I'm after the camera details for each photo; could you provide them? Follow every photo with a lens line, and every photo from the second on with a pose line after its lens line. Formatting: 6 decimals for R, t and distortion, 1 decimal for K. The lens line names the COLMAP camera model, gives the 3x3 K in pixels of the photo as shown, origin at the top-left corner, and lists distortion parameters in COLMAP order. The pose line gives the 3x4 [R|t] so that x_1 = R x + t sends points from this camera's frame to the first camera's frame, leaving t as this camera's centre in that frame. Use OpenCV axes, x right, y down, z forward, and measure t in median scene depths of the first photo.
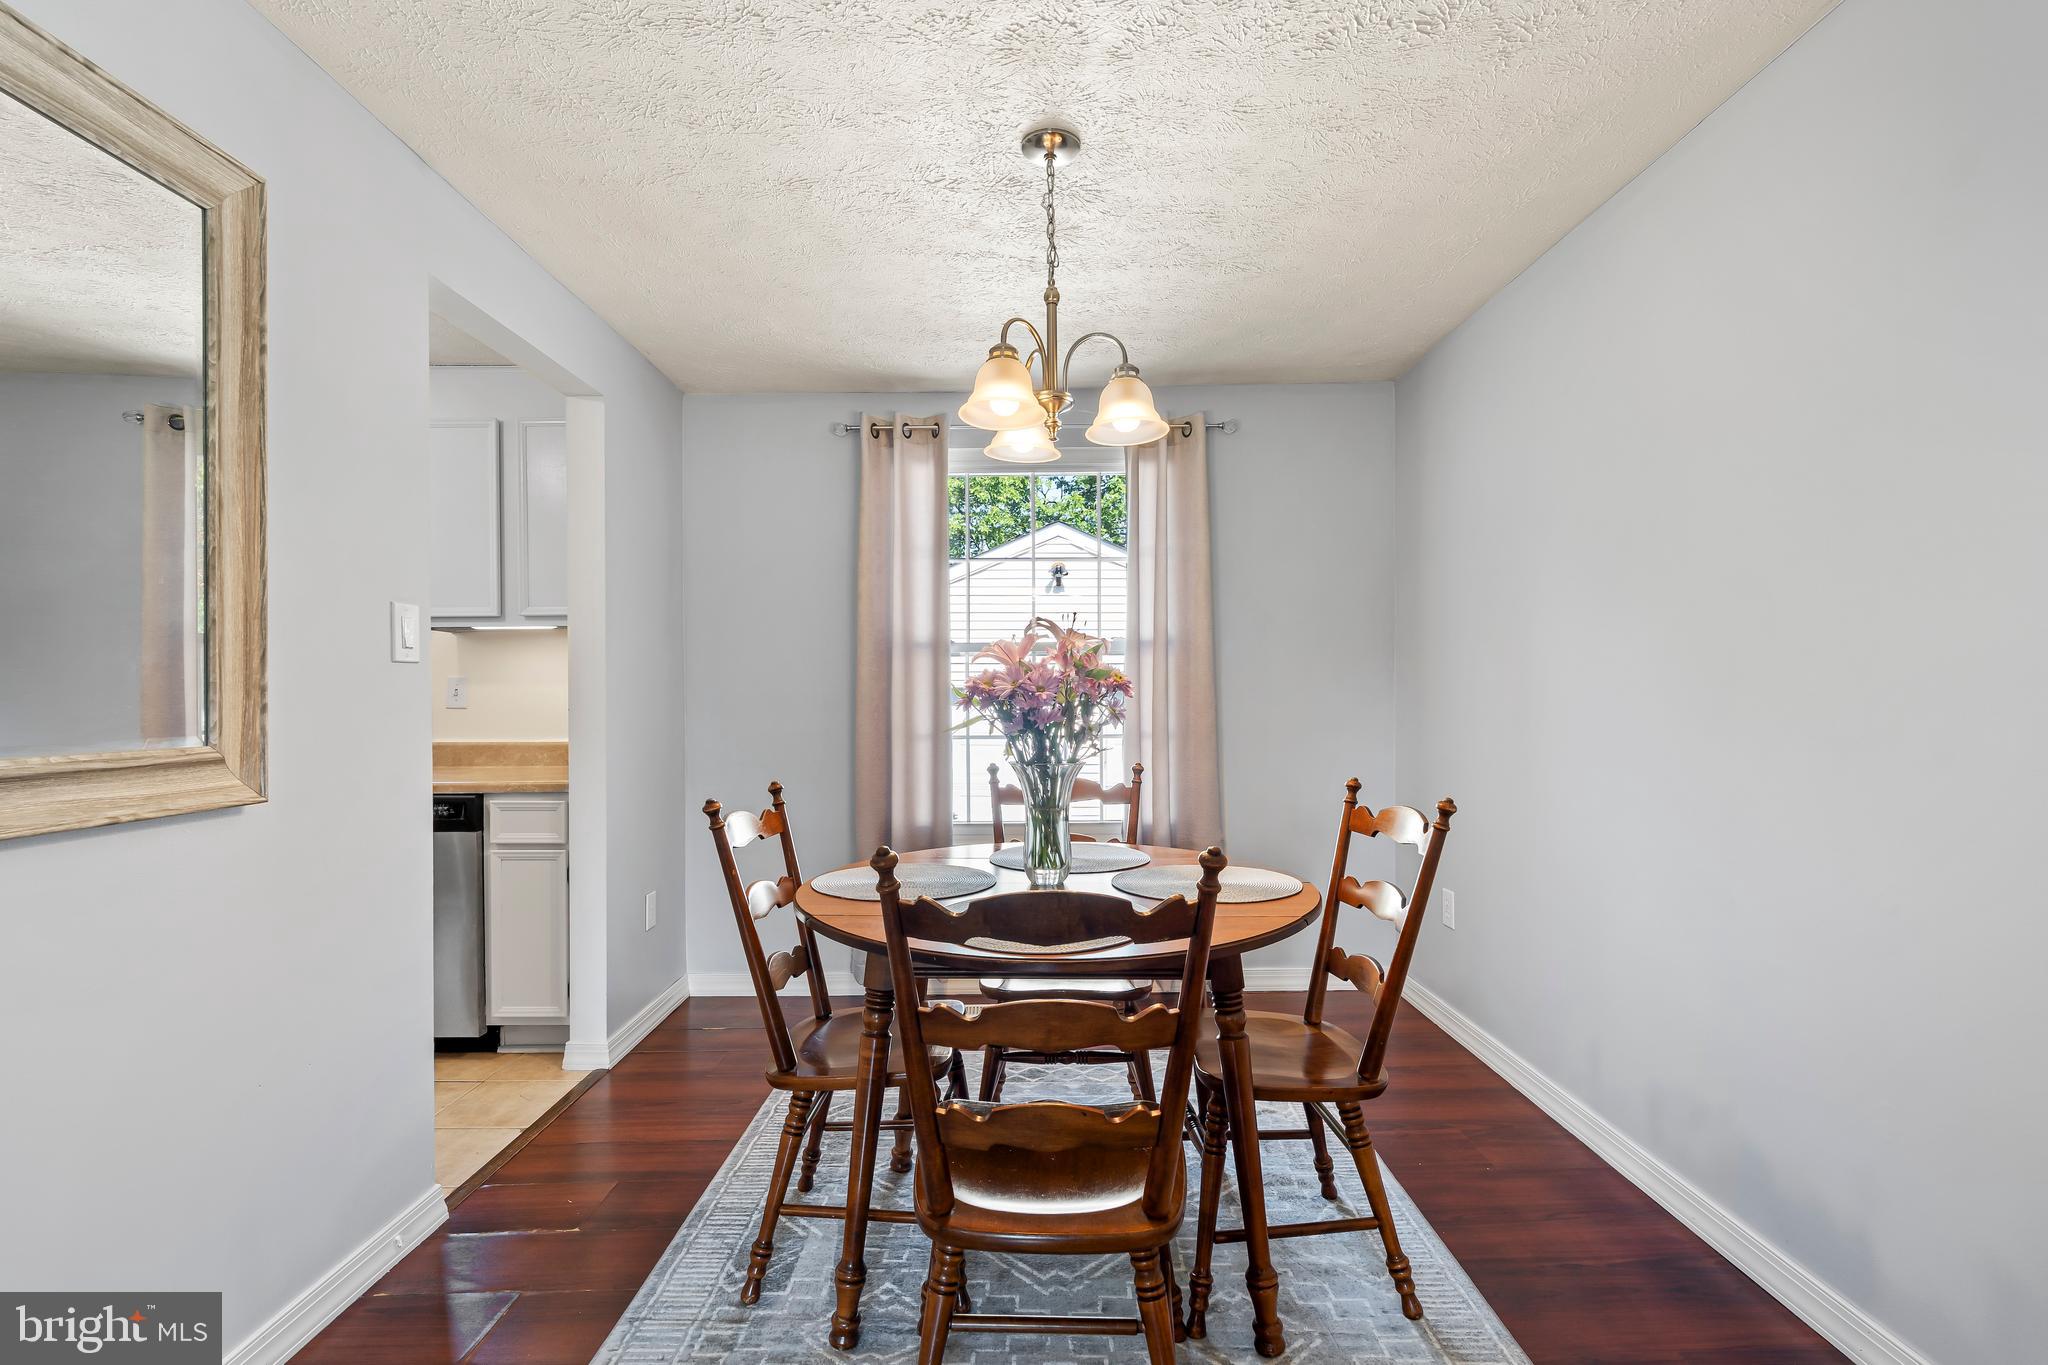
lens RADIAL K [[934.7, 0, 1030.0], [0, 934.7, 690.4], [0, 0, 1]] dist [-0.004237, -0.000661]
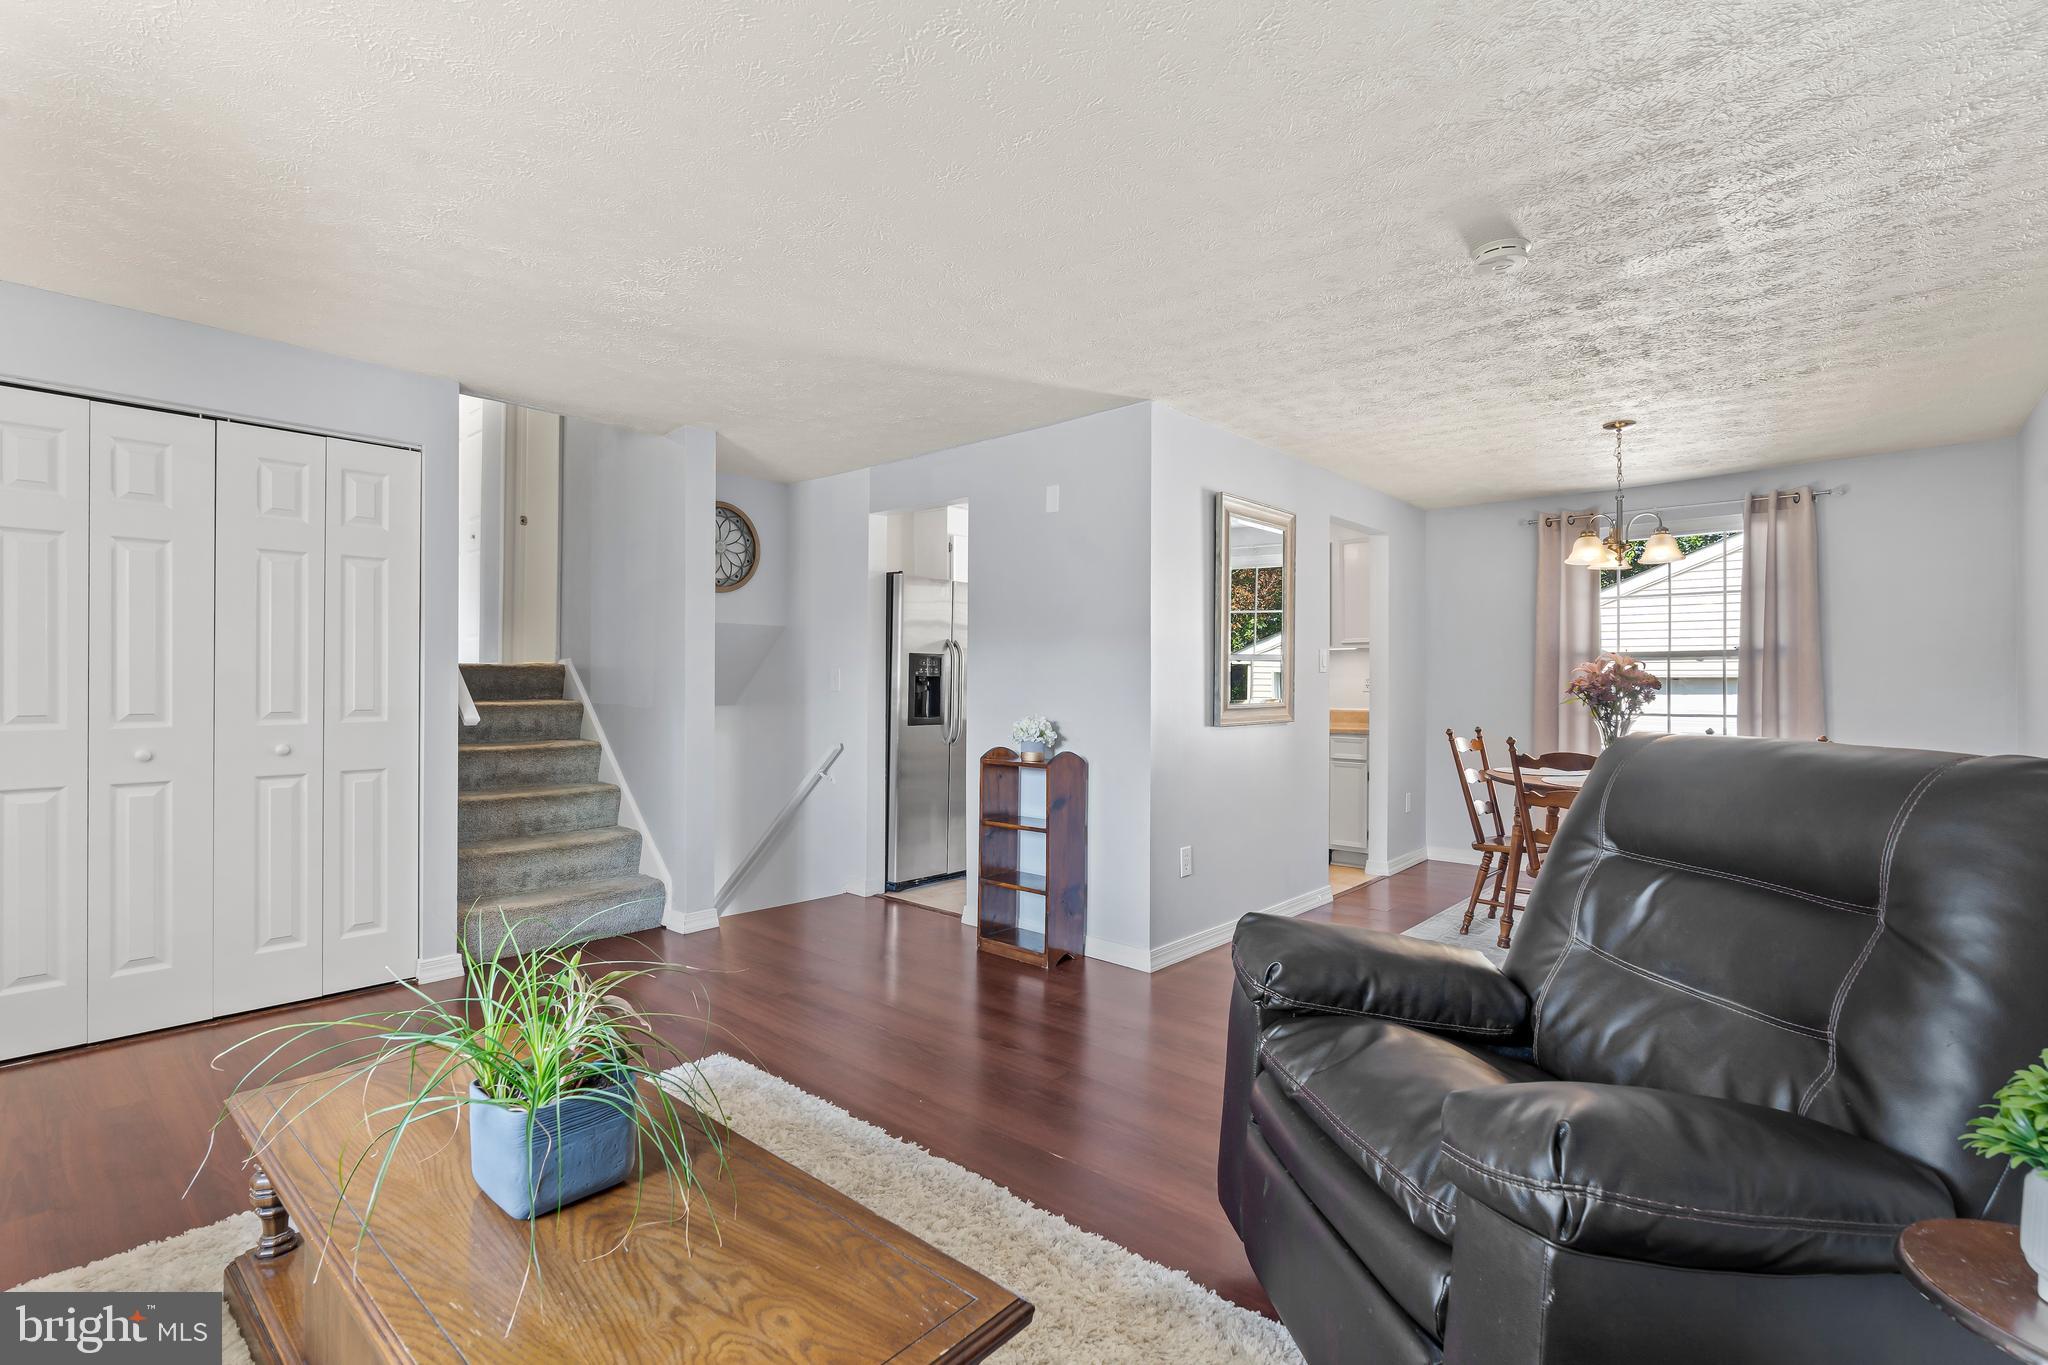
lens RADIAL K [[952.5, 0, 1049.9], [0, 952.5, 685.0], [0, 0, 1]] dist [-0.001804, -0.000140]
pose [[0.764529, 0.011891, -0.644479, 0.284049], [-0.004429, 0.999903, 0.013195, -0.017251], [0.644574, -0.007233, 0.764508, -0.967070]]
